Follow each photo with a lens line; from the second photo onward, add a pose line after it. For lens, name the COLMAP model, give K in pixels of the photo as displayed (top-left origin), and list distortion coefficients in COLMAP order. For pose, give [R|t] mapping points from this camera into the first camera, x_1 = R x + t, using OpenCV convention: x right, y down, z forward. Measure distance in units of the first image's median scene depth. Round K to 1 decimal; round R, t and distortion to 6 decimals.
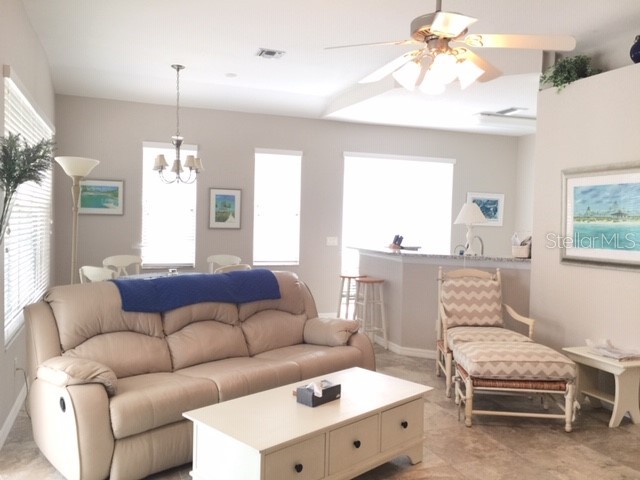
lens RADIAL K [[550.2, 0, 320.0], [0, 550.2, 240.0], [0, 0, 1]] dist [-0.001147, -0.009792]
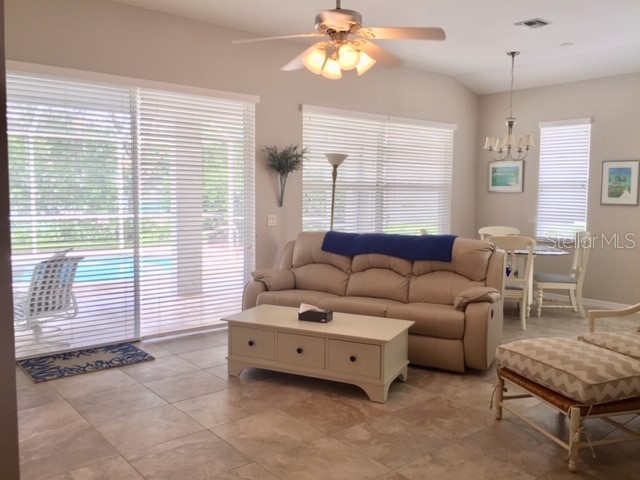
lens RADIAL K [[556.5, 0, 317.6], [0, 556.5, 228.5], [0, 0, 1]] dist [0.039199, -0.006621]
pose [[0.327999, 0.042808, -0.943708, 0.677192], [-0.039137, 0.998731, 0.031701, 0.010544], [0.943867, 0.026536, 0.329258, 0.280424]]
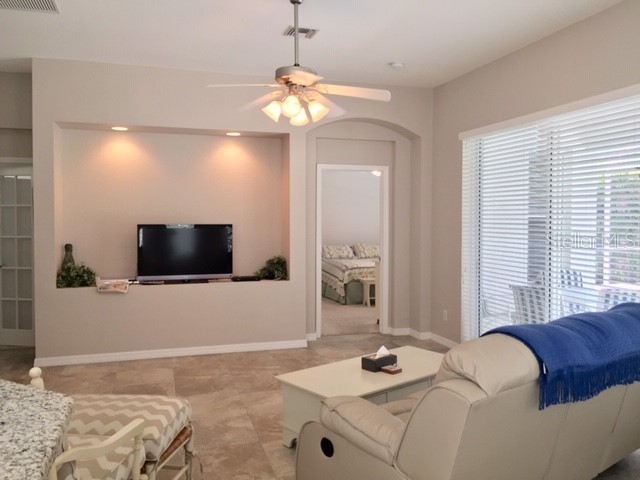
lens RADIAL K [[556.5, 0, 317.6], [0, 556.5, 228.5], [0, 0, 1]] dist [0.039199, -0.006621]
pose [[-0.996534, -0.022501, 0.080080, 0.023697], [-0.017332, 0.997756, 0.064675, -0.051529], [-0.081356, 0.063063, -0.994688, 1.167136]]
